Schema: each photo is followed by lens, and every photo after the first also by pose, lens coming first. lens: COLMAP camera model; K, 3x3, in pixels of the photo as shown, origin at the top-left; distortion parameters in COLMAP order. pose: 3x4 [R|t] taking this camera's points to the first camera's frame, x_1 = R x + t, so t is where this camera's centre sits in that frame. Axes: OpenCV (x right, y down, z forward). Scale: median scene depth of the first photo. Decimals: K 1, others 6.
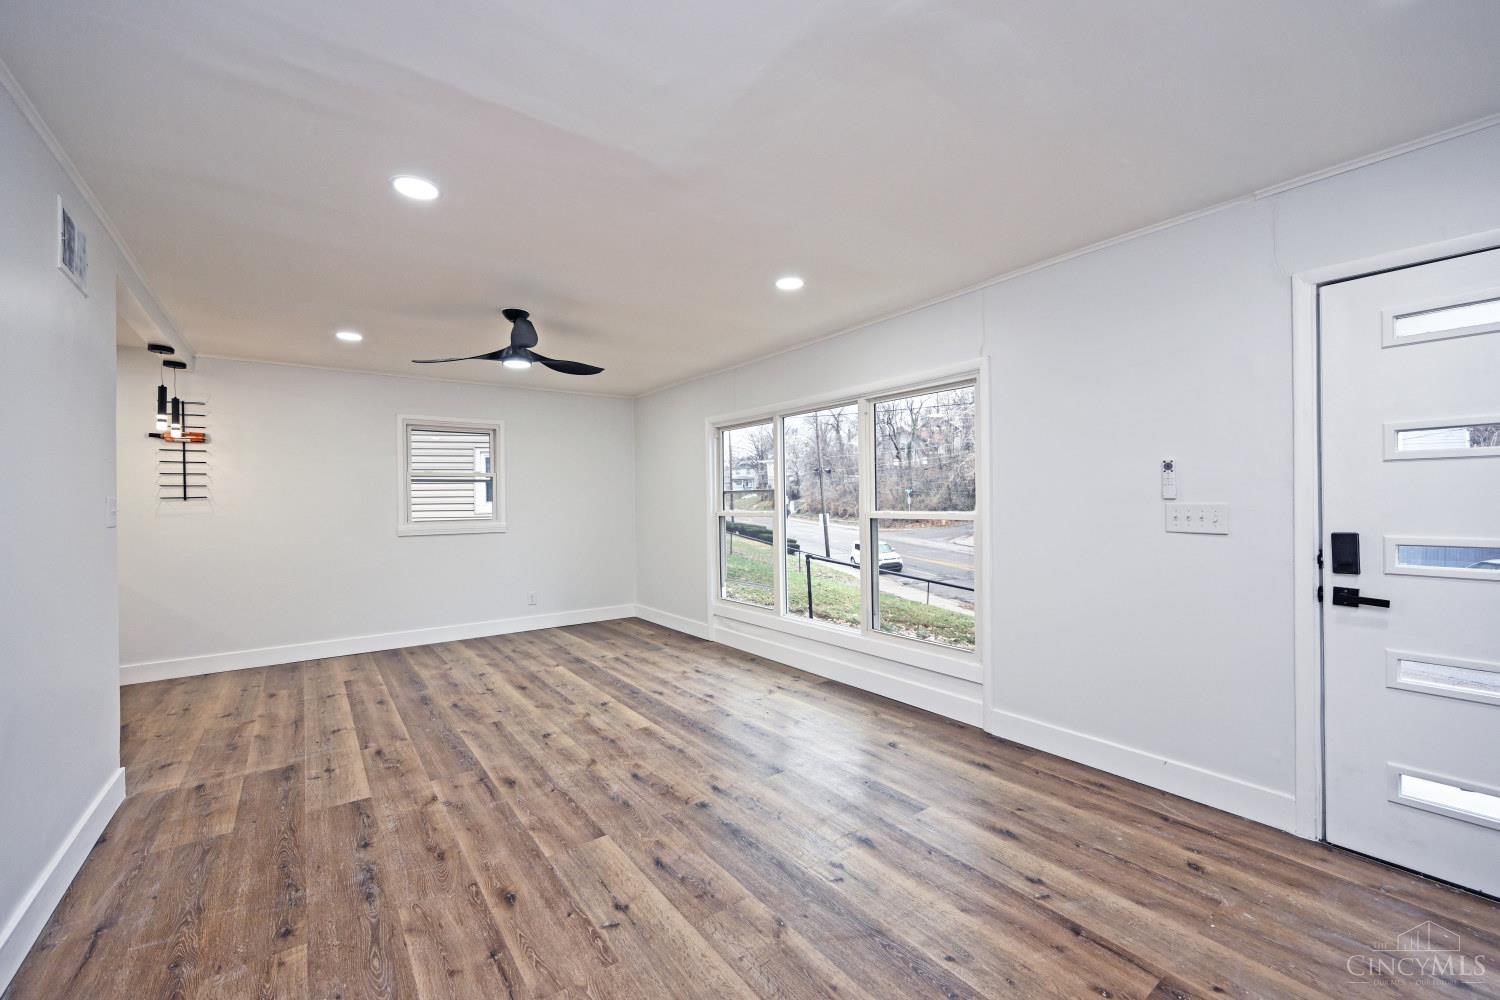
lens RADIAL K [[595.9, 0, 748.7], [0, 595.9, 499.8], [0, 0, 1]] dist [0.000134, -0.000151]
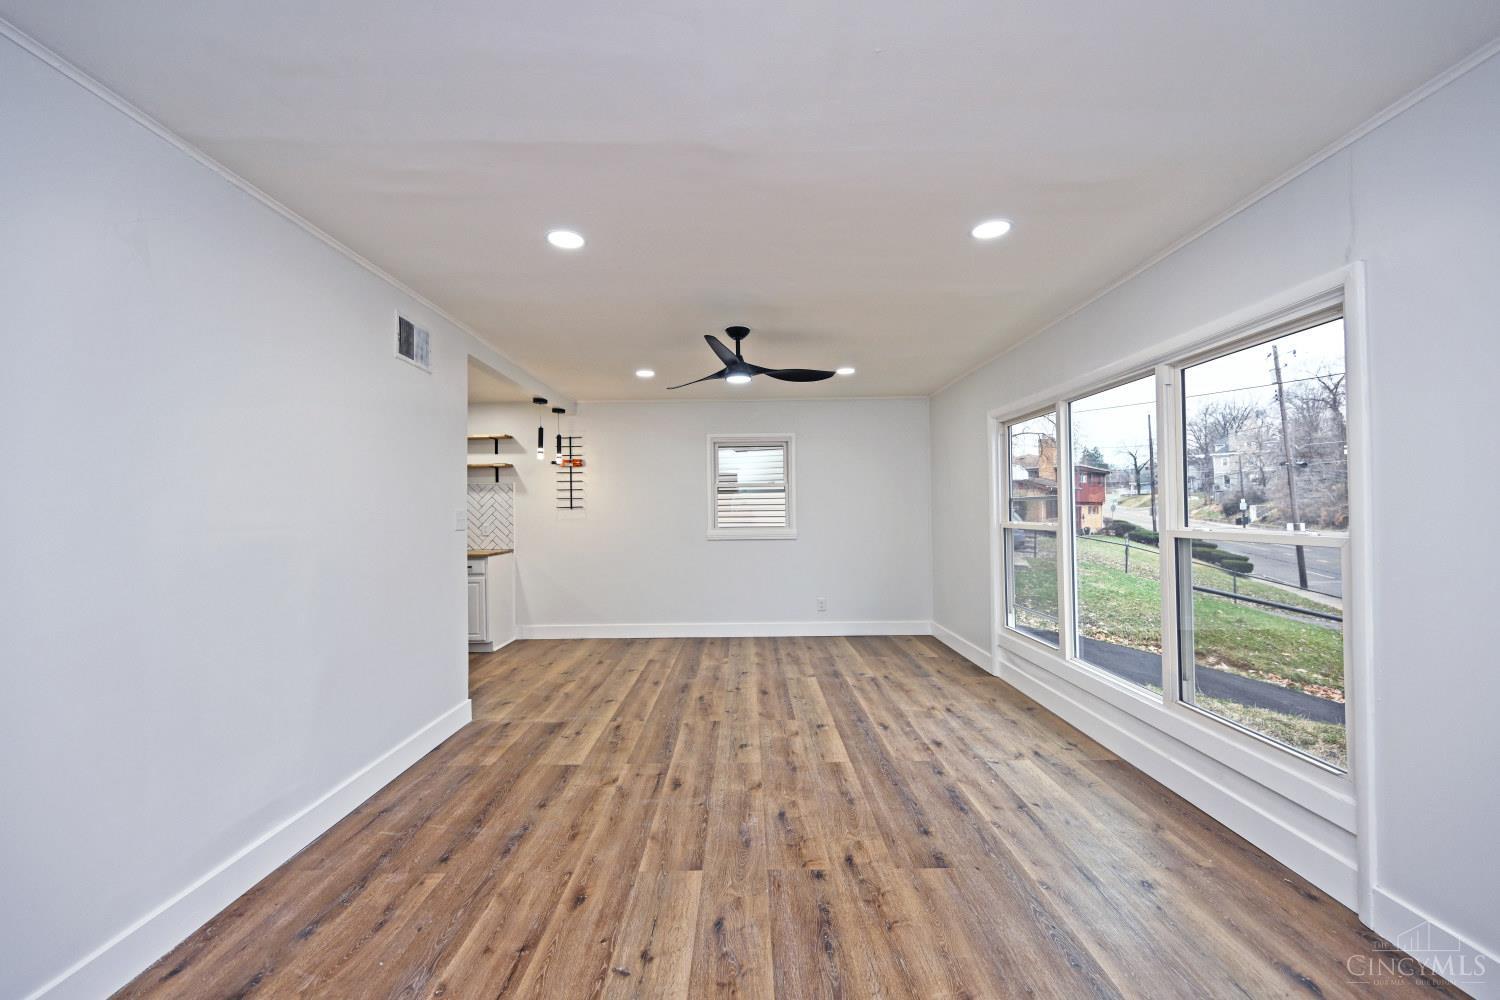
lens RADIAL K [[595.9, 0, 751.6], [0, 595.9, 500.1], [0, 0, 1]] dist [0.000134, -0.000151]
pose [[0.806271, -0.007954, -0.591493, 0.238475], [0.003347, 0.999955, -0.008884, -0.007918], [0.591537, 0.005183, 0.806261, 0.176879]]
